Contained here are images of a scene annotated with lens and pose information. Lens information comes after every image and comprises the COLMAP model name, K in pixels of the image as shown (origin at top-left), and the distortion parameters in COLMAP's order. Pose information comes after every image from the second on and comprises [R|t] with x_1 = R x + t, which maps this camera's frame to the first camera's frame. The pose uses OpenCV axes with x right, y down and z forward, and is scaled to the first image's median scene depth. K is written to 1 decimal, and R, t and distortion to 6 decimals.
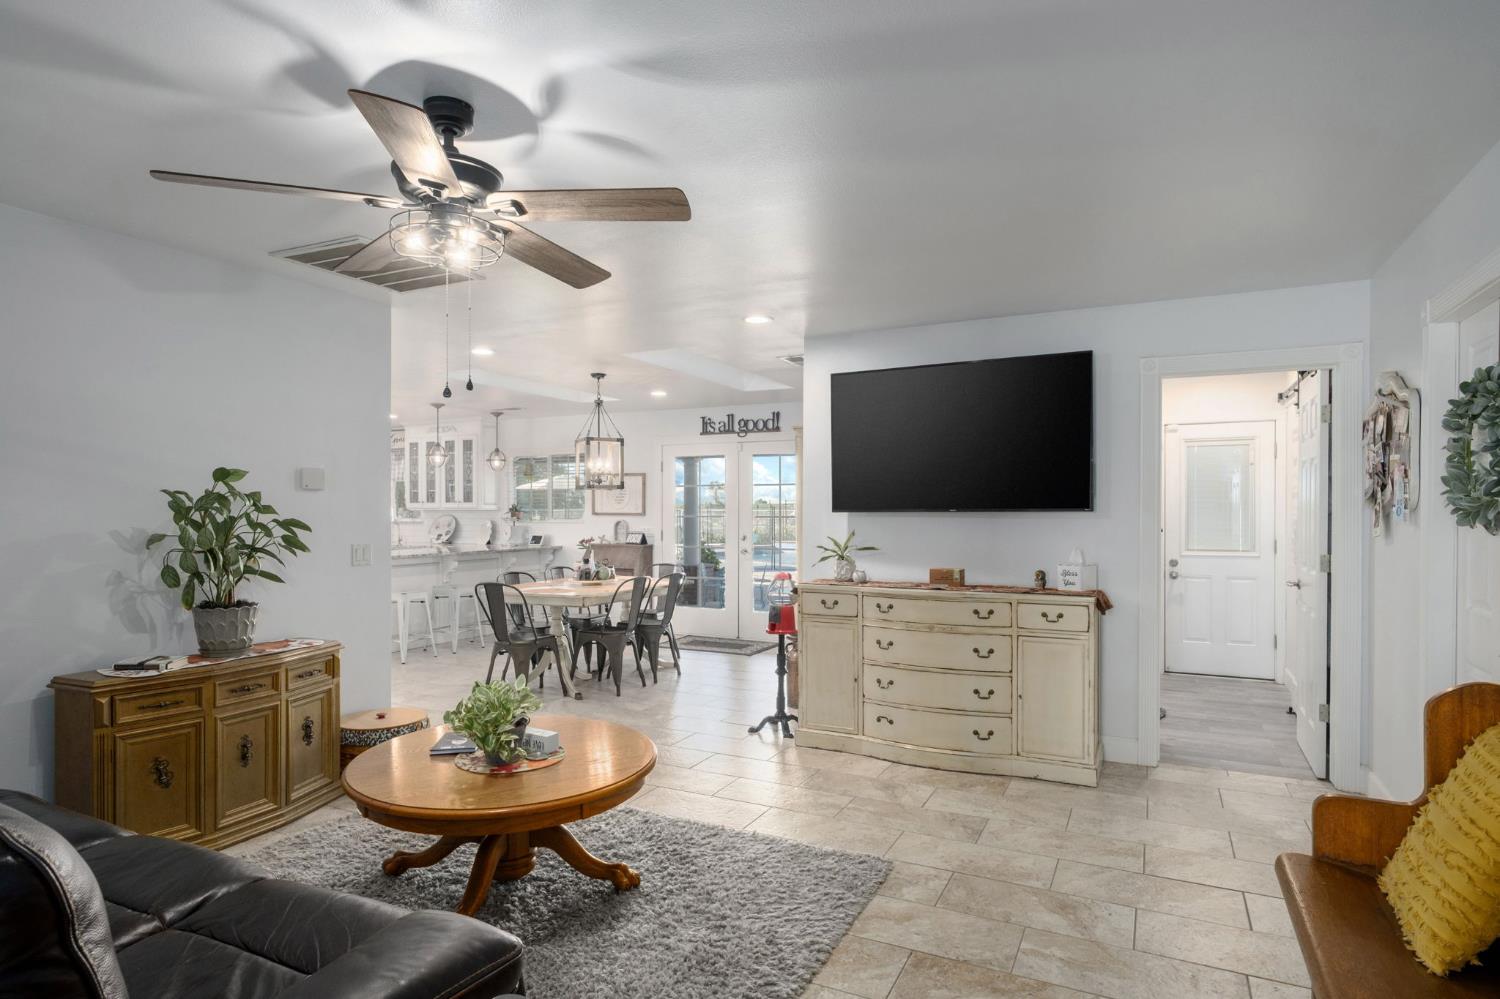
lens RADIAL K [[808.9, 0, 726.1], [0, 808.9, 518.1], [0, 0, 1]] dist [0.000568, -0.000110]
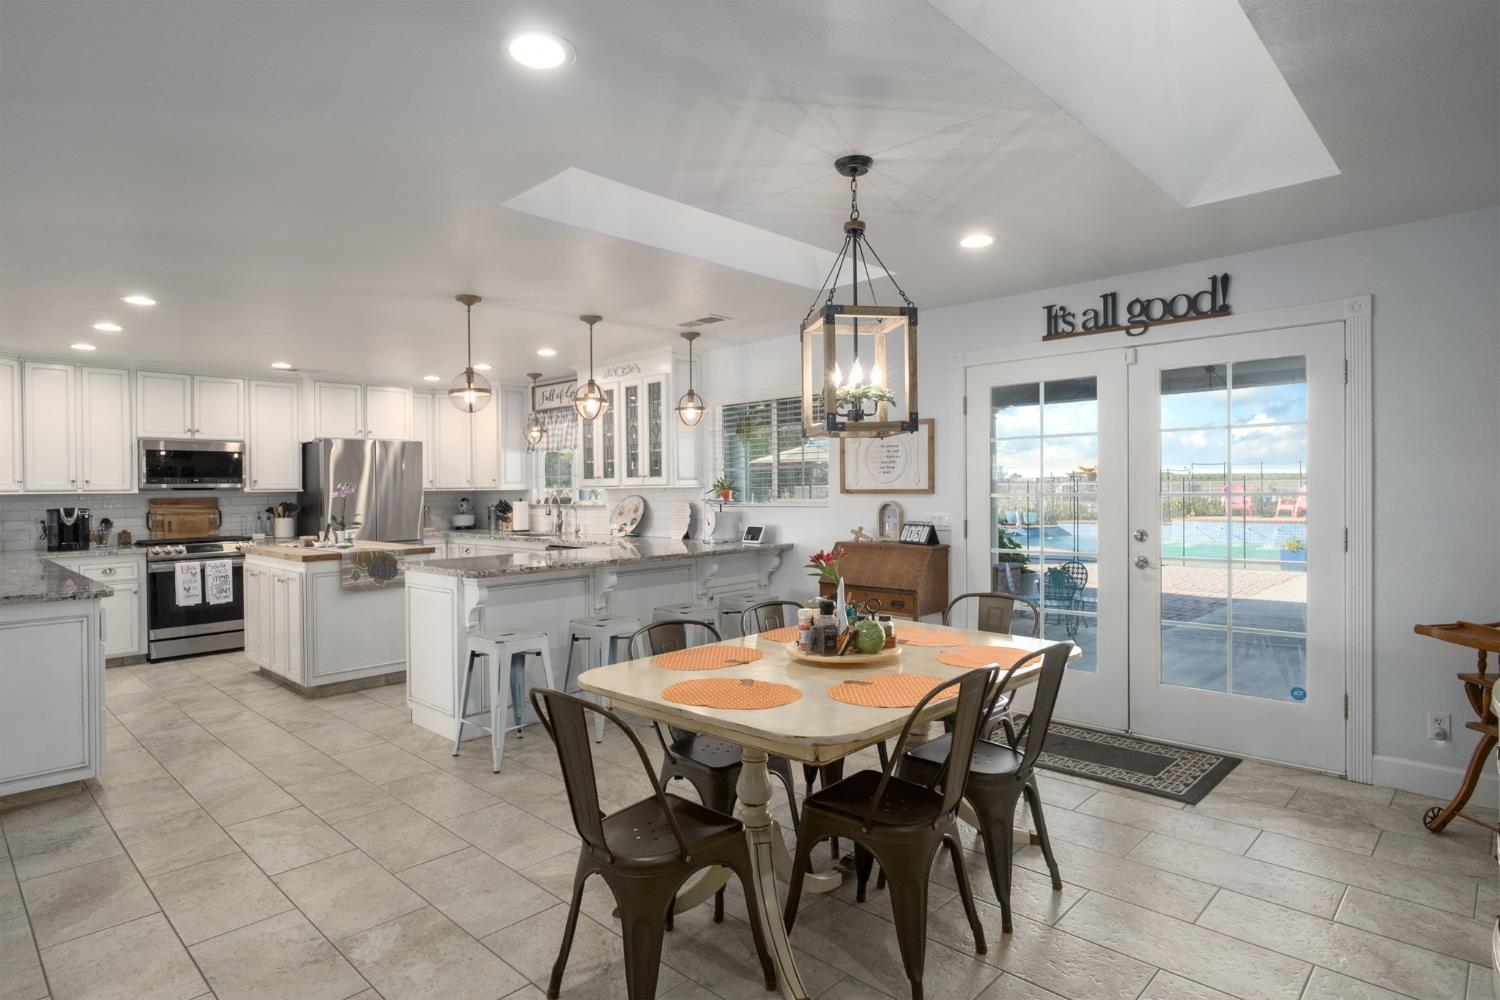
lens RADIAL K [[808.9, 0, 726.1], [0, 808.9, 518.6], [0, 0, 1]] dist [0.000568, -0.000110]
pose [[0.953713, -0.002050, -0.300711, -0.070796], [0.010671, 0.999578, 0.027028, -0.002538], [0.300528, -0.028985, 0.953332, 0.428118]]
